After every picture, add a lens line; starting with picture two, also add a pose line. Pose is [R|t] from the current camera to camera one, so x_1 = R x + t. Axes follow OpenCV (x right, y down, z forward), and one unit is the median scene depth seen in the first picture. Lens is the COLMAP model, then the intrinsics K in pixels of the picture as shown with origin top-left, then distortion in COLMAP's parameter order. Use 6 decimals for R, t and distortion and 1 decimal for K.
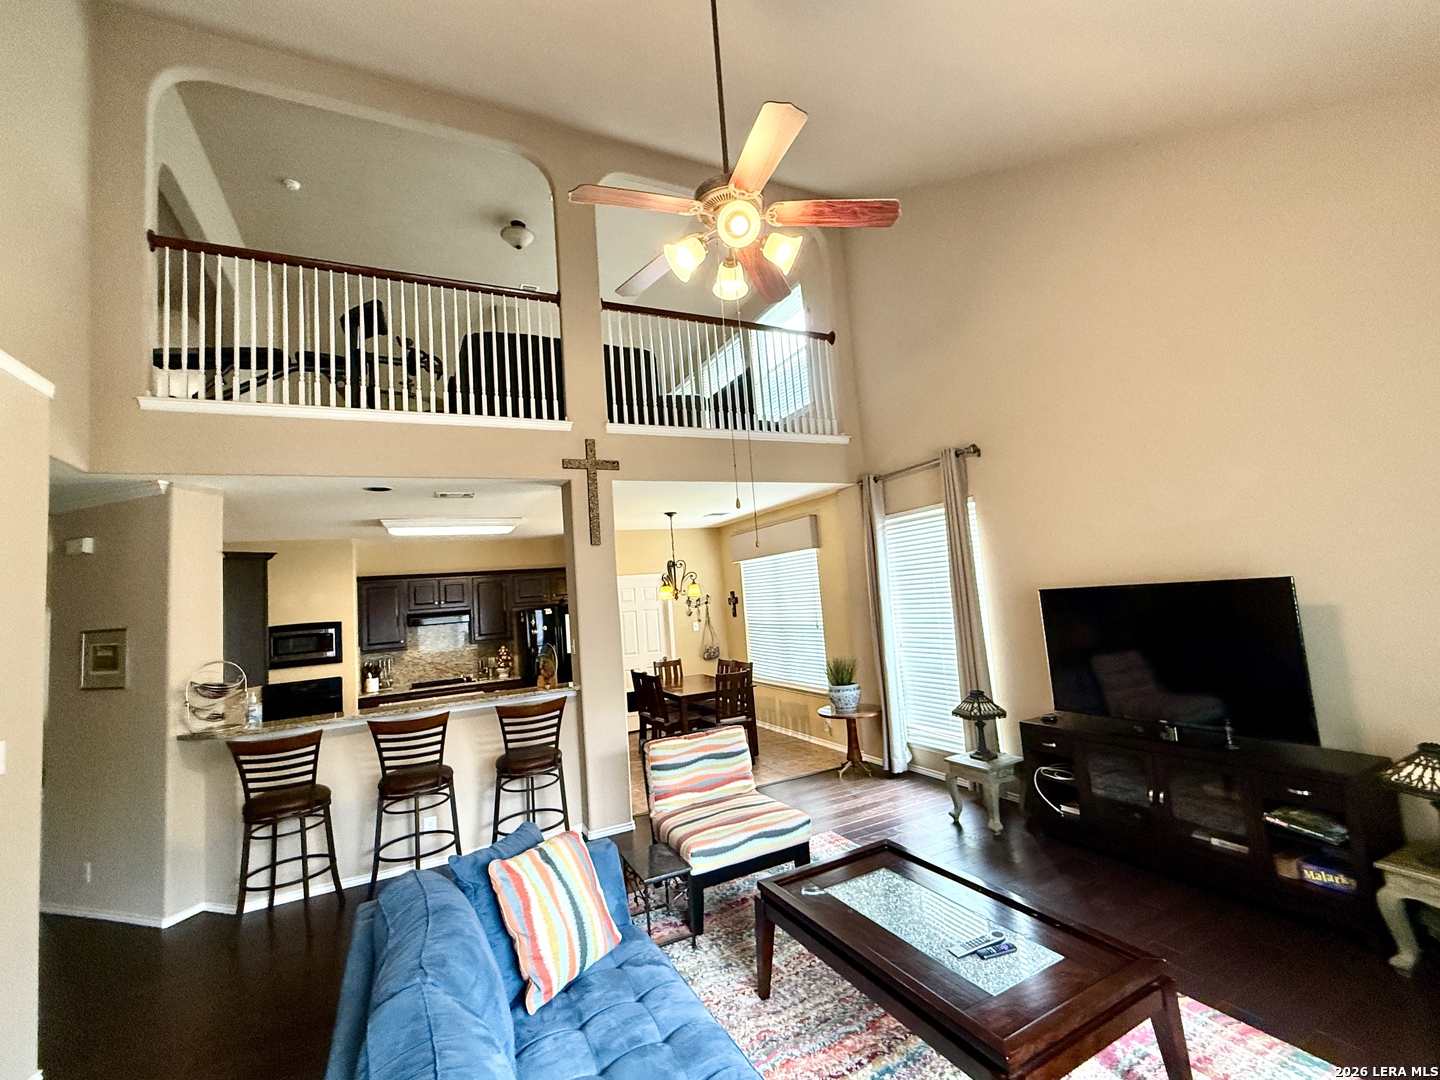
lens RADIAL K [[616.1, 0, 720.0], [0, 616.1, 540.0], [0, 0, 1]] dist [-0.001056, -0.000212]
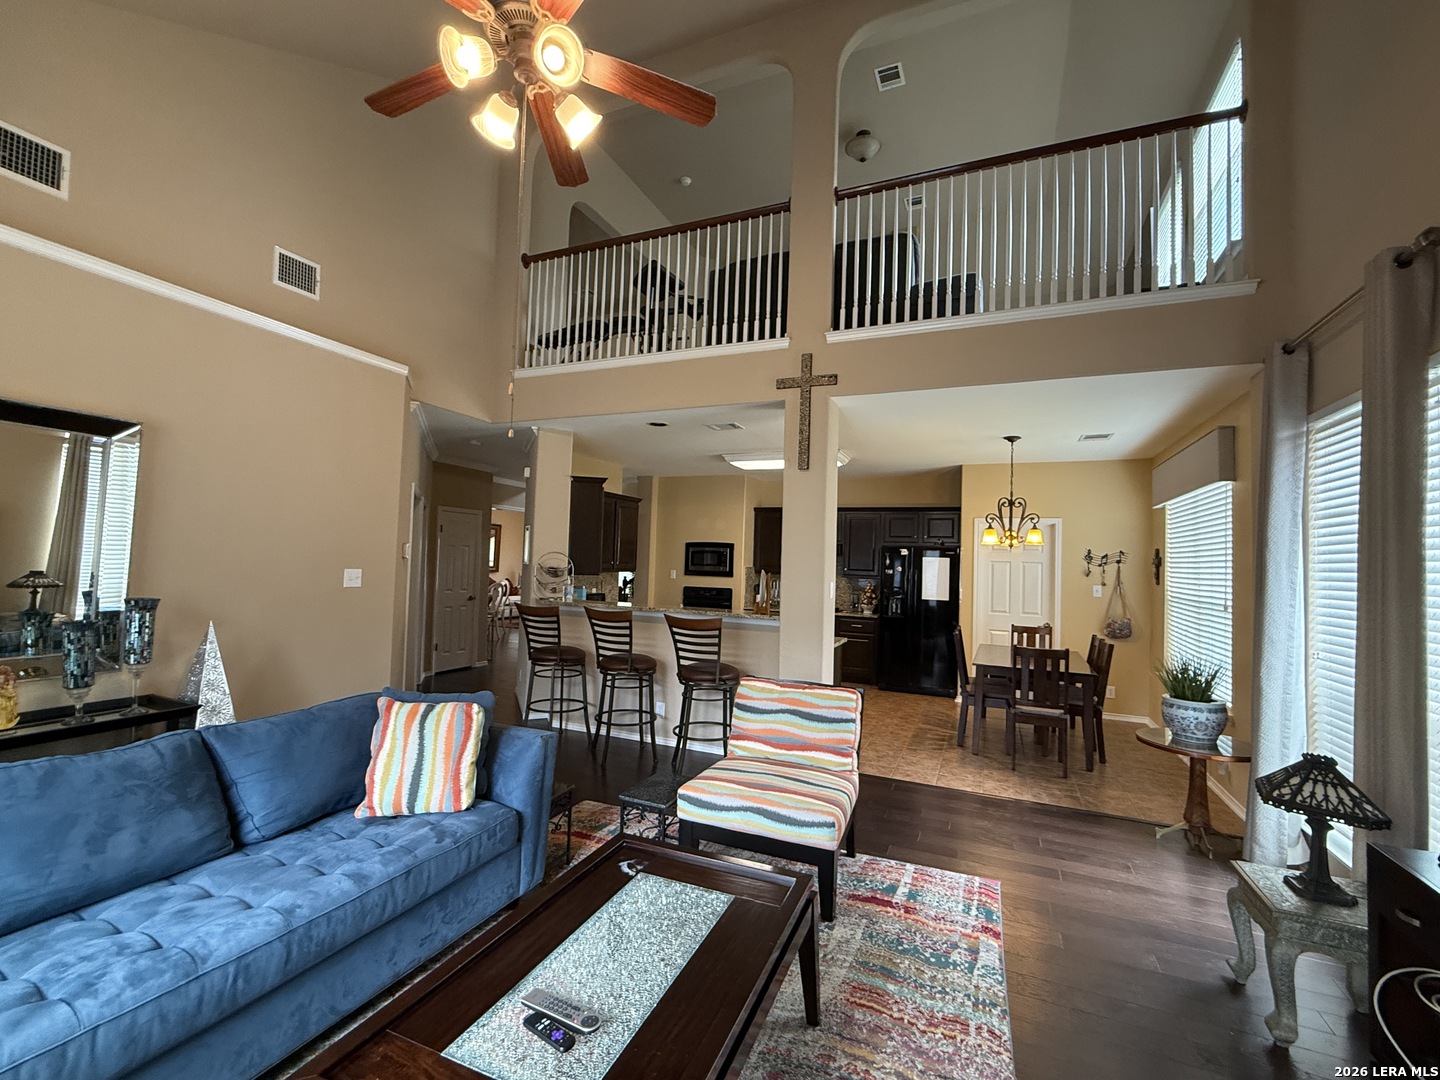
lens RADIAL K [[616.1, 0, 720.0], [0, 616.1, 540.0], [0, 0, 1]] dist [-0.001056, -0.000212]
pose [[0.644894, 0.072074, -0.760866, 0.419720], [-0.011670, 0.996356, 0.084490, 0.035951], [0.764183, -0.045608, 0.643386, 0.302891]]
